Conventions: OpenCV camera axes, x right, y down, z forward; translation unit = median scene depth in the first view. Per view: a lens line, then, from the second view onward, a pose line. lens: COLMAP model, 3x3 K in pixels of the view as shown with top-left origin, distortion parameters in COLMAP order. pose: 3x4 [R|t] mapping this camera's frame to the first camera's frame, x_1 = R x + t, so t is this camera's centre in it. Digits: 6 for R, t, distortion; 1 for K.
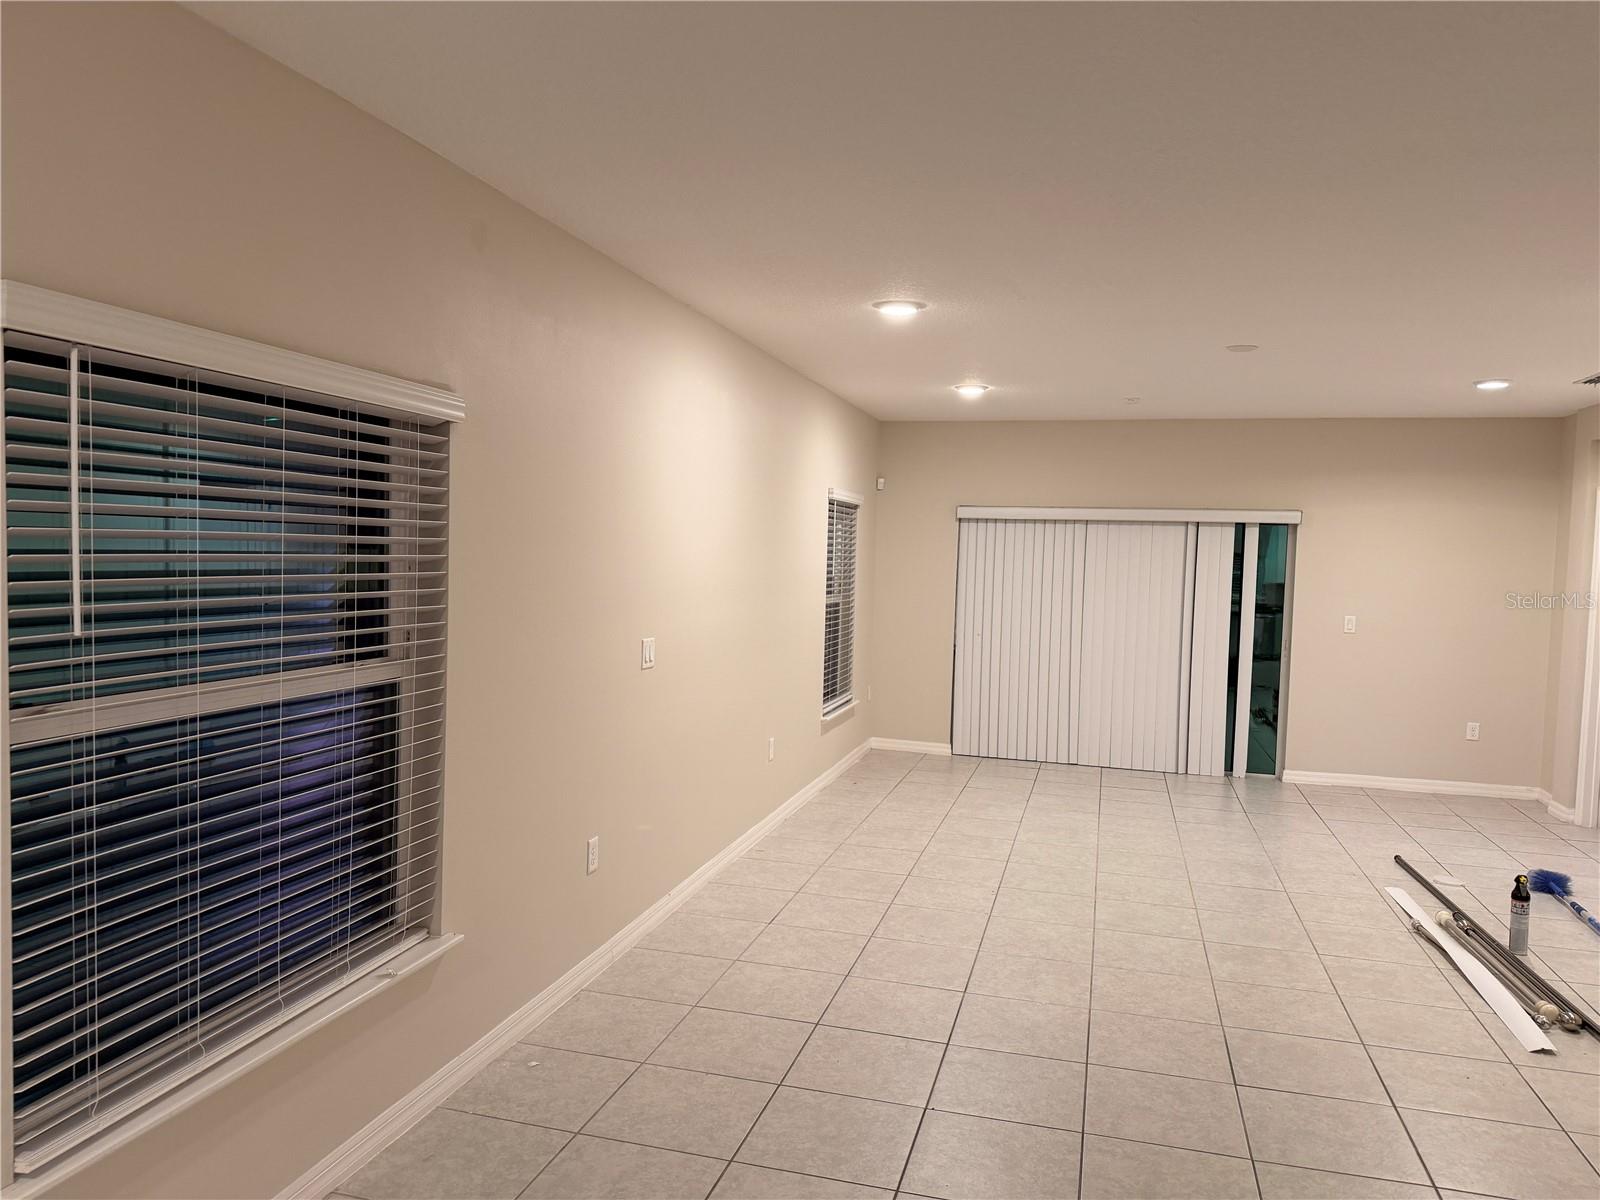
lens RADIAL K [[1119.2, 0, 788.6], [0, 1119.2, 608.9], [0, 0, 1]] dist [0.000421, -0.005624]
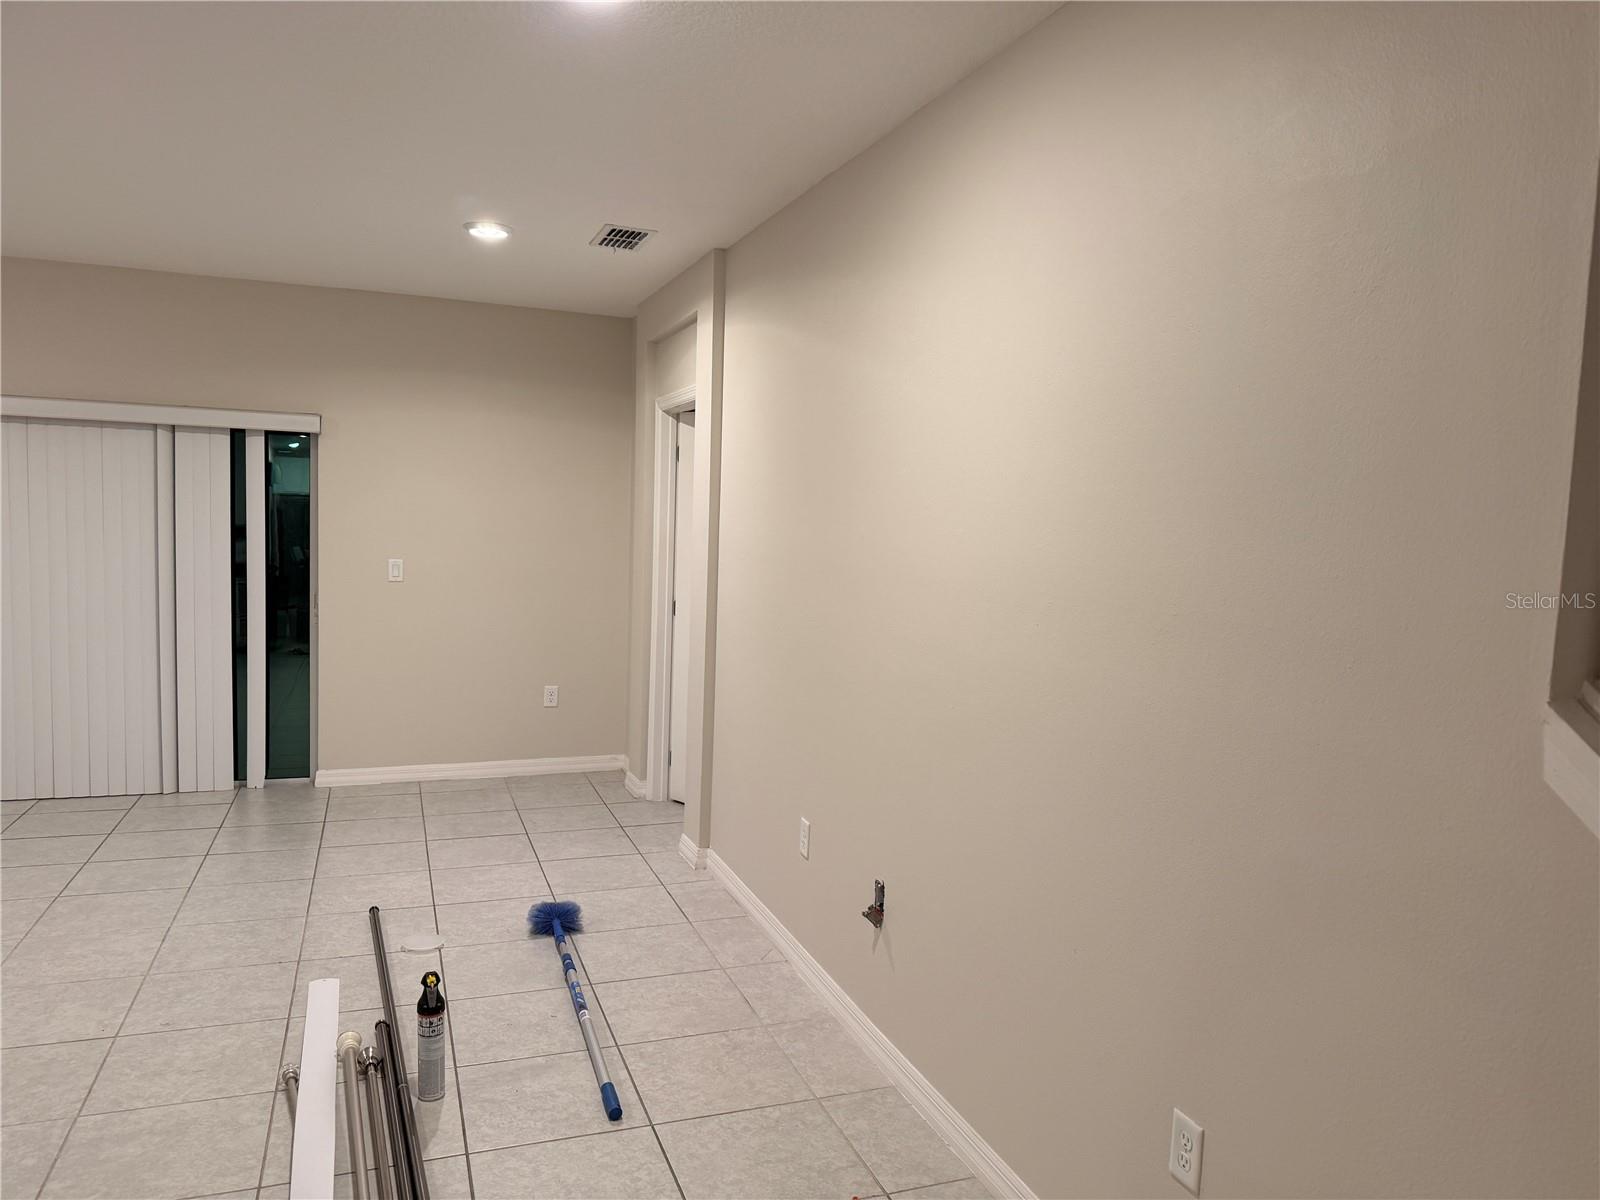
lens RADIAL K [[1119.2, 0, 788.6], [0, 1119.2, 608.9], [0, 0, 1]] dist [0.000421, -0.005624]
pose [[0.810176, -0.045085, 0.584450, 0.269610], [0.017997, 0.998481, 0.052076, 0.005440], [-0.585910, -0.031672, 0.809757, 0.227257]]
